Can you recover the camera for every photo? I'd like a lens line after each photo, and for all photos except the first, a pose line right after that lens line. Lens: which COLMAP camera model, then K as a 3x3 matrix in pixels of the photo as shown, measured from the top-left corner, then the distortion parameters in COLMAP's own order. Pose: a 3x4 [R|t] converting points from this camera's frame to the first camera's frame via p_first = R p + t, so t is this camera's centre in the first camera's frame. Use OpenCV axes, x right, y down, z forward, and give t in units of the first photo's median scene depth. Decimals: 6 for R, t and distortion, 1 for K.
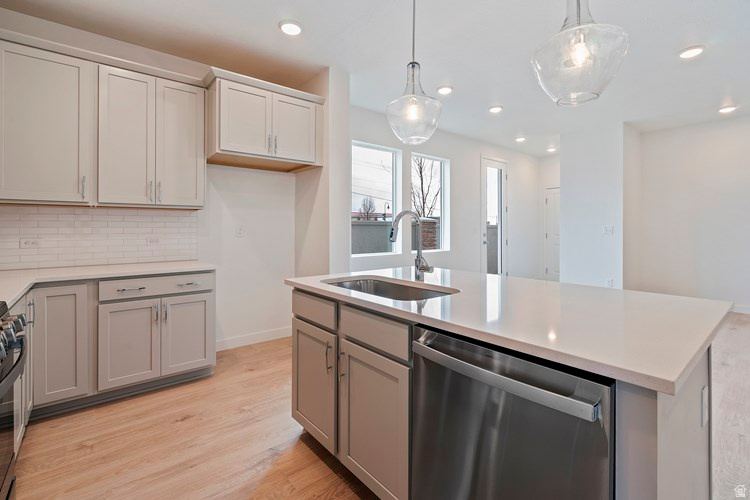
lens RADIAL K [[349.0, 0, 377.3], [0, 349.0, 230.5], [0, 0, 1]] dist [-0.002423, -0.000230]
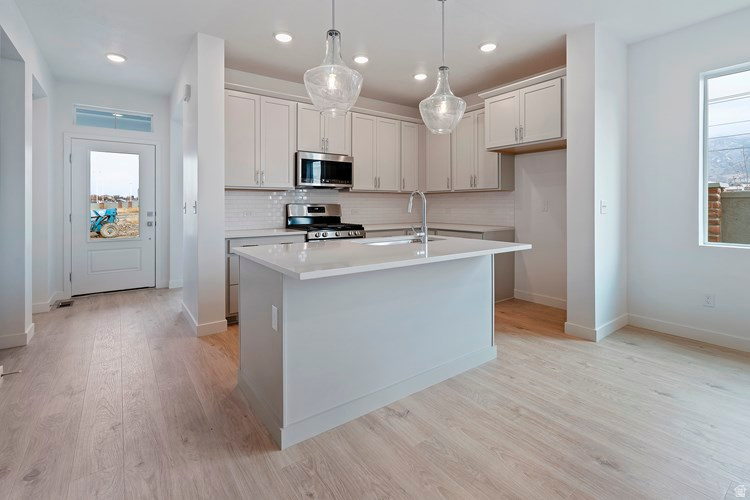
lens RADIAL K [[351.9, 0, 375.0], [0, 351.9, 205.5], [0, 0, 1]] dist [-0.002019, 0.000064]
pose [[-0.069762, 0.003612, -0.997557, 1.199025], [-0.003285, 0.999987, 0.003851, -0.003686], [0.997558, 0.003545, -0.069749, 0.748382]]
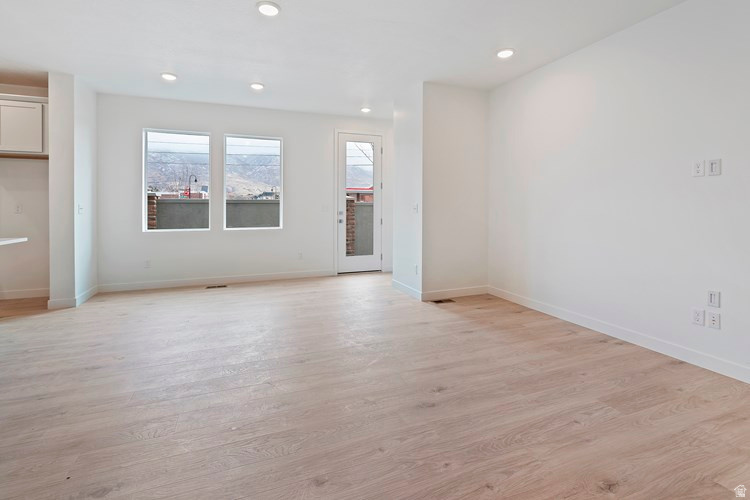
lens RADIAL K [[351.9, 0, 375.0], [0, 351.9, 205.5], [0, 0, 1]] dist [-0.002019, 0.000064]
pose [[0.948656, -0.001278, -0.316308, 1.825222], [-0.000772, 0.999979, -0.006357, -0.003135], [0.316310, 0.006275, 0.948635, 0.281741]]
